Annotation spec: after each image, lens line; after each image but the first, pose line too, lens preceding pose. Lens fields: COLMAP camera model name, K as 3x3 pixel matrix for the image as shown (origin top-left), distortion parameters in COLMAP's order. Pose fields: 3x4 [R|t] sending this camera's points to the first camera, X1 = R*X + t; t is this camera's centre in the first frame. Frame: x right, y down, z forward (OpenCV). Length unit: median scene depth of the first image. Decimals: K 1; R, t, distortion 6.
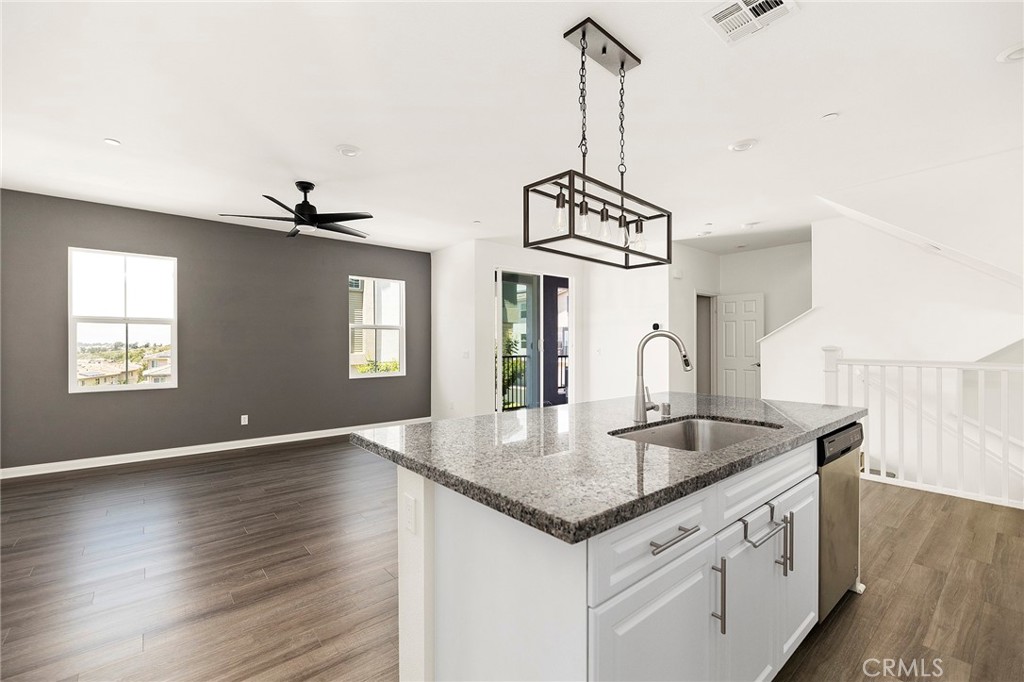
lens RADIAL K [[443.1, 0, 512.2], [0, 443.1, 343.7], [0, 0, 1]] dist [0.001581, 0.000433]
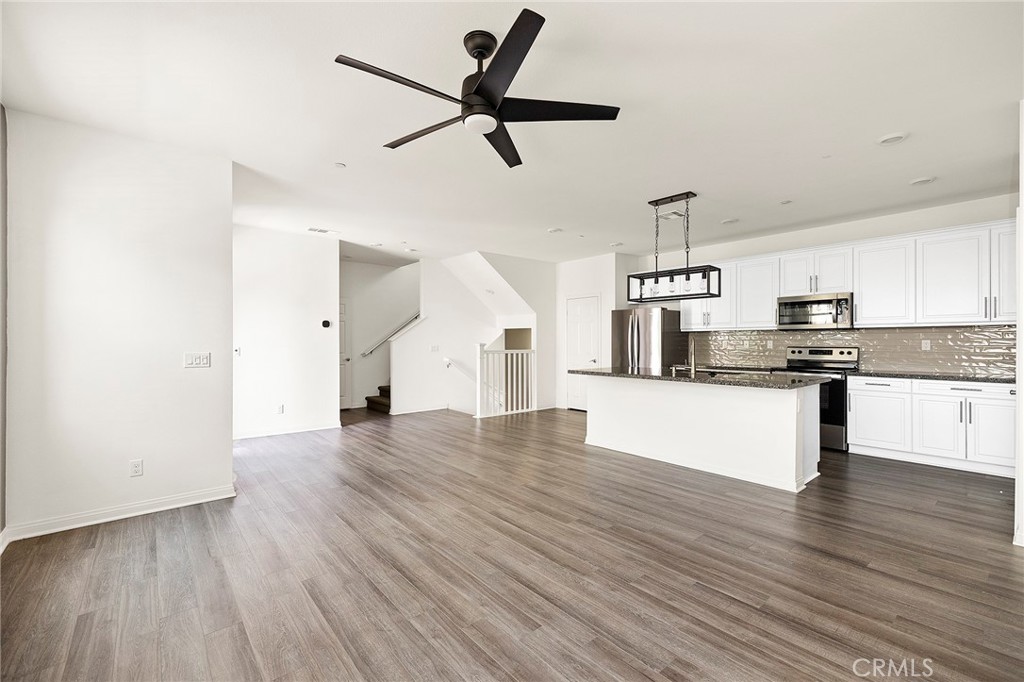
lens RADIAL K [[453.3, 0, 512.0], [0, 453.3, 341.0], [0, 0, 1]] dist [0.000018, -0.000260]
pose [[0.016914, -0.012236, 0.999782, -1.303176], [0.013136, 0.999842, 0.012014, -0.032424], [-0.999771, 0.012930, 0.017072, 1.191695]]
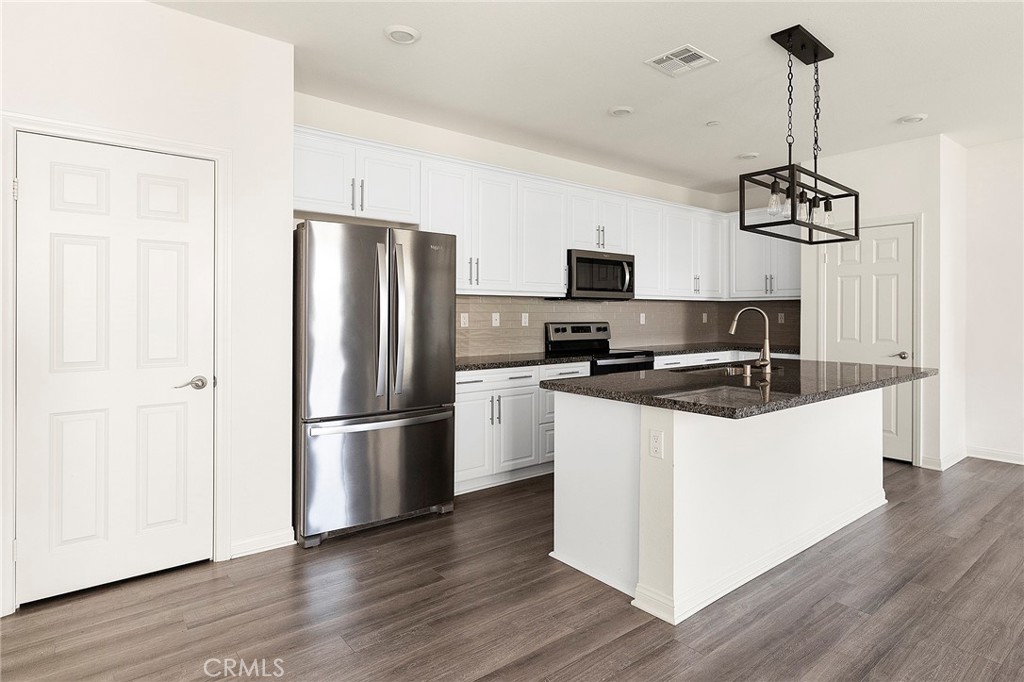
lens RADIAL K [[517.4, 0, 521.6], [0, 517.4, 313.4], [0, 0, 1]] dist [0.000092, 0.000179]
pose [[-0.999853, -0.005613, 0.016191, 0.677449], [-0.005634, 0.999983, -0.001220, 0.004701], [-0.016184, -0.001311, -0.999868, 1.578866]]
